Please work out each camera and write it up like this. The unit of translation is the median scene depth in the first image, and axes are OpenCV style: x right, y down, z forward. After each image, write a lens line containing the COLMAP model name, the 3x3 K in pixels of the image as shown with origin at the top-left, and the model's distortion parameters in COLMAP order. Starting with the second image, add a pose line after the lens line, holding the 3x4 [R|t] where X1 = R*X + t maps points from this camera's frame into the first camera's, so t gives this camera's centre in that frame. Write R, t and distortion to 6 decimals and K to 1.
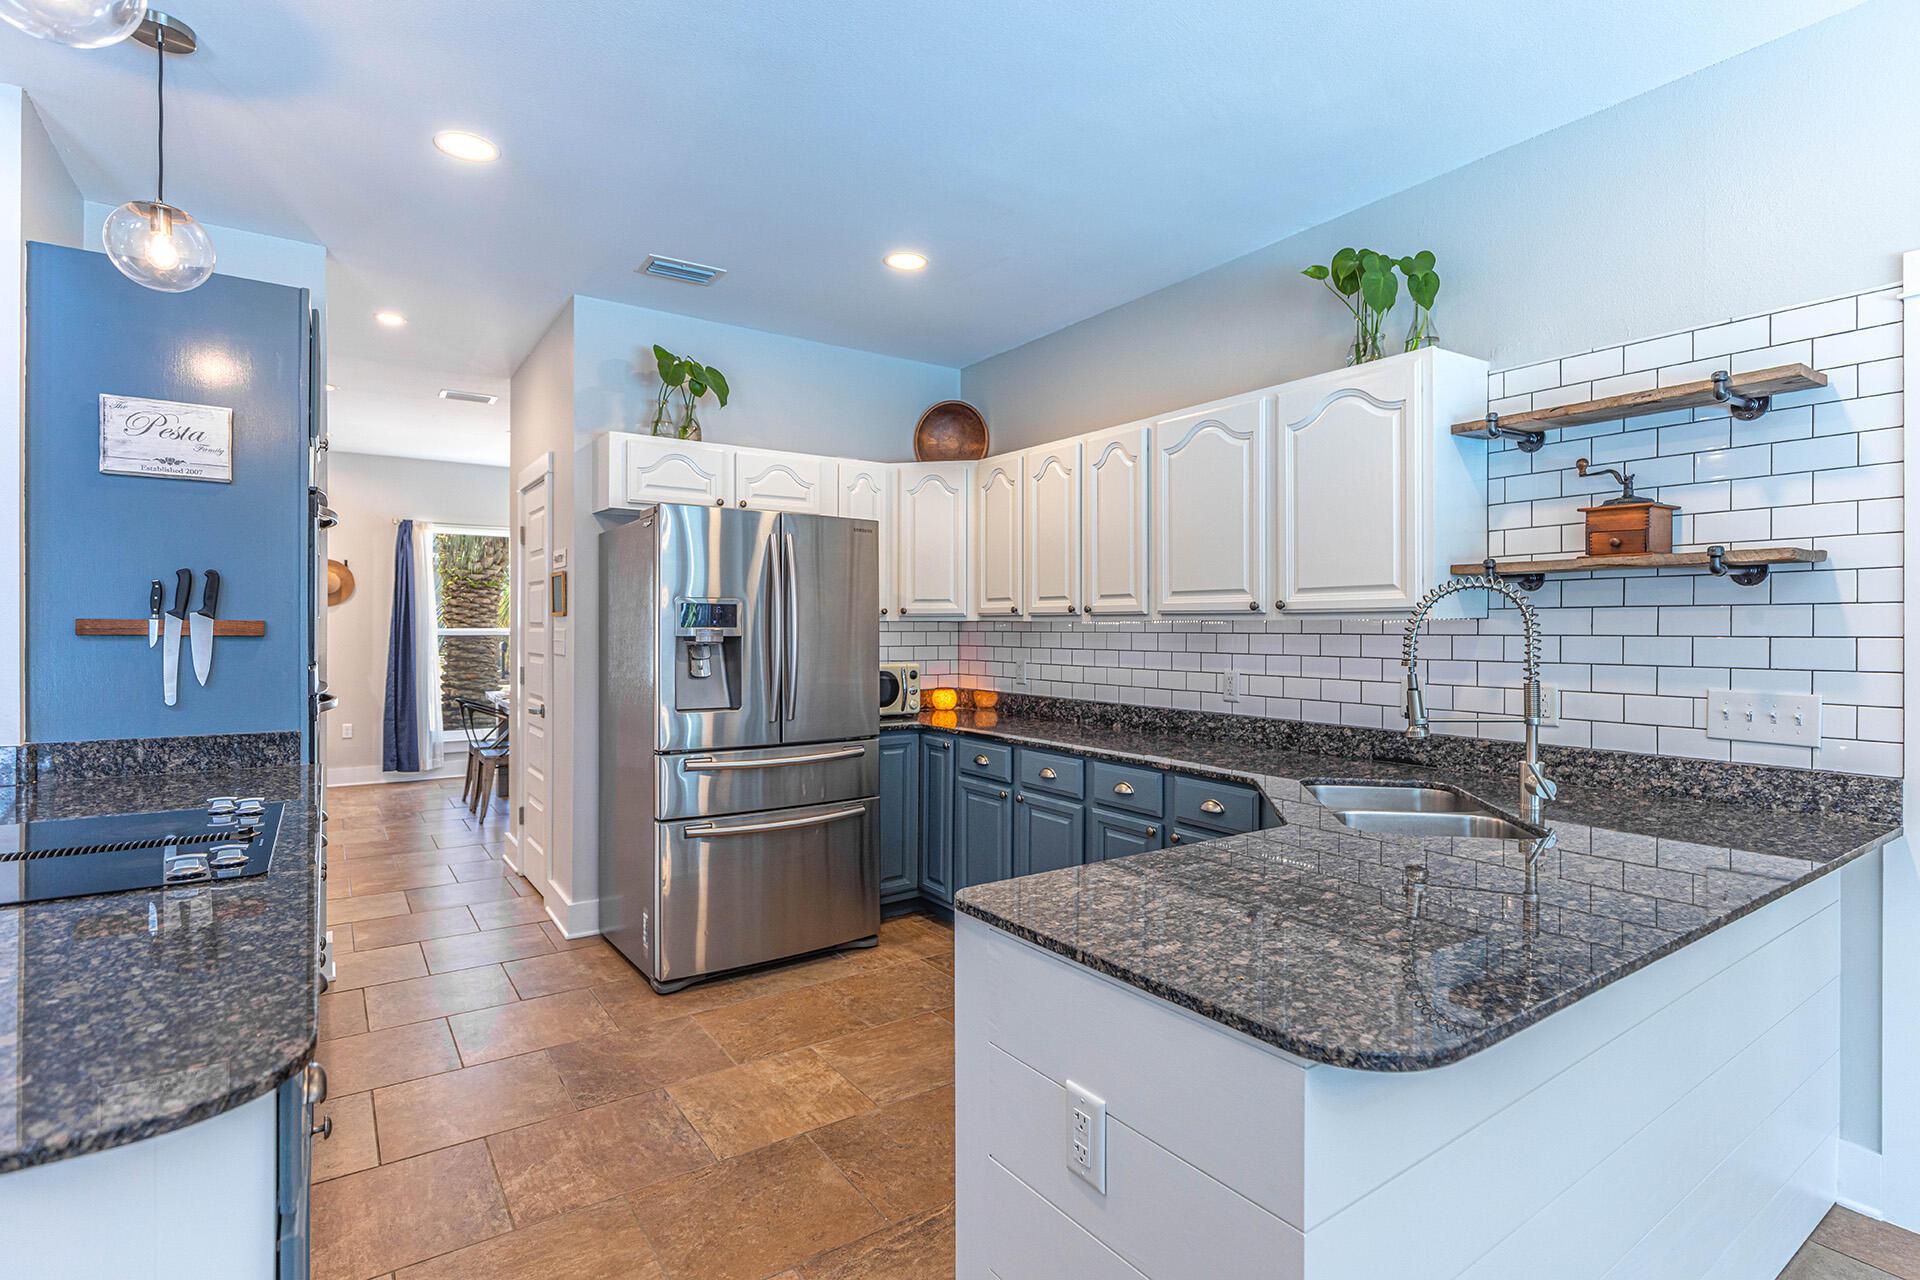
lens RADIAL K [[922.7, 0, 966.7], [0, 922.7, 631.0], [0, 0, 1]] dist [0.003491, 0.000662]
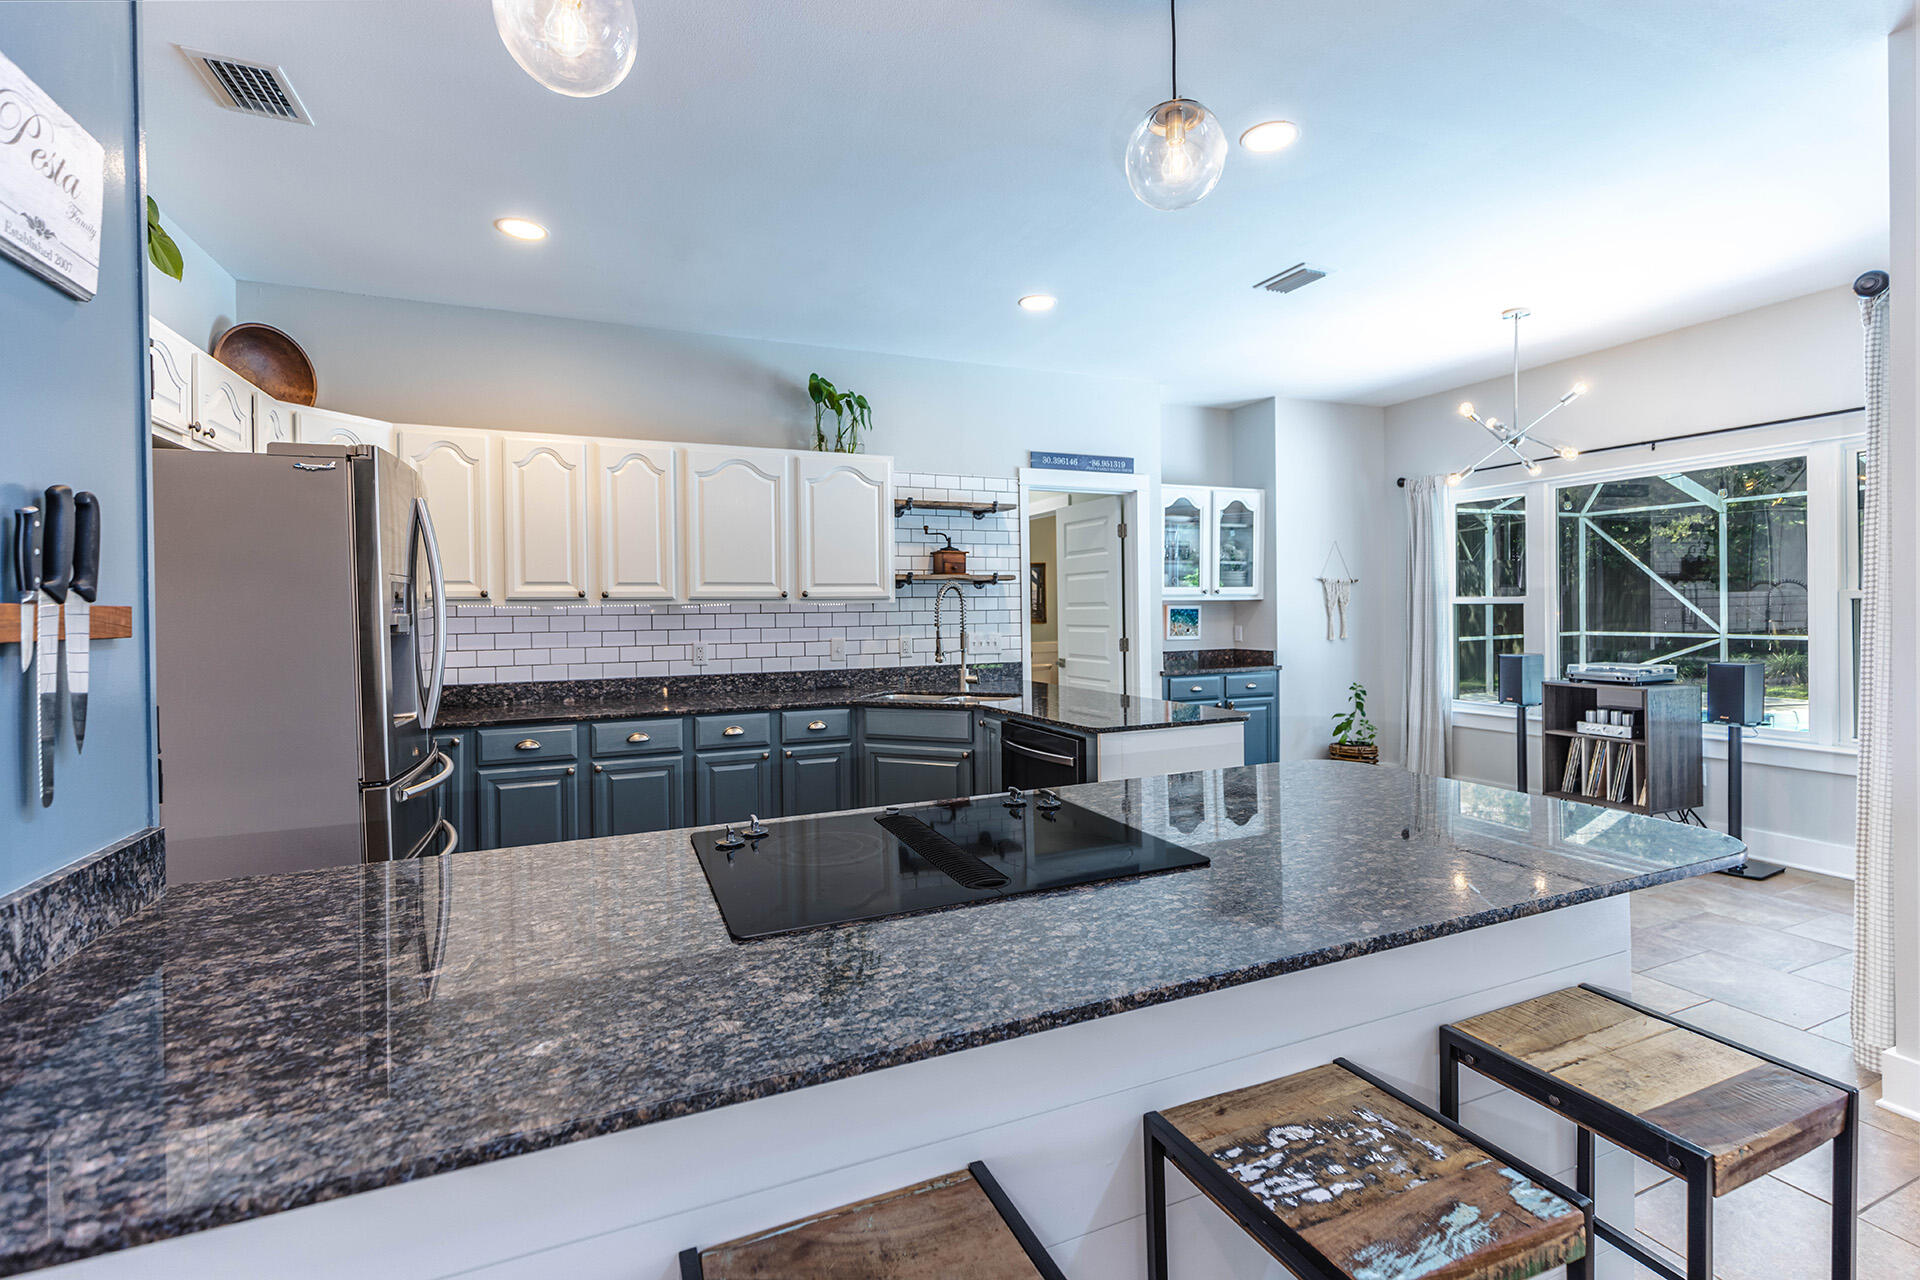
lens RADIAL K [[856.0, 0, 963.3], [0, 856.0, 619.5], [0, 0, 1]] dist [0.001912, 0.000323]
pose [[0.202617, -0.019467, 0.979064, -1.010138], [0.013334, 0.999765, 0.017119, -0.006878], [-0.979167, 0.009586, 0.202829, 0.450195]]
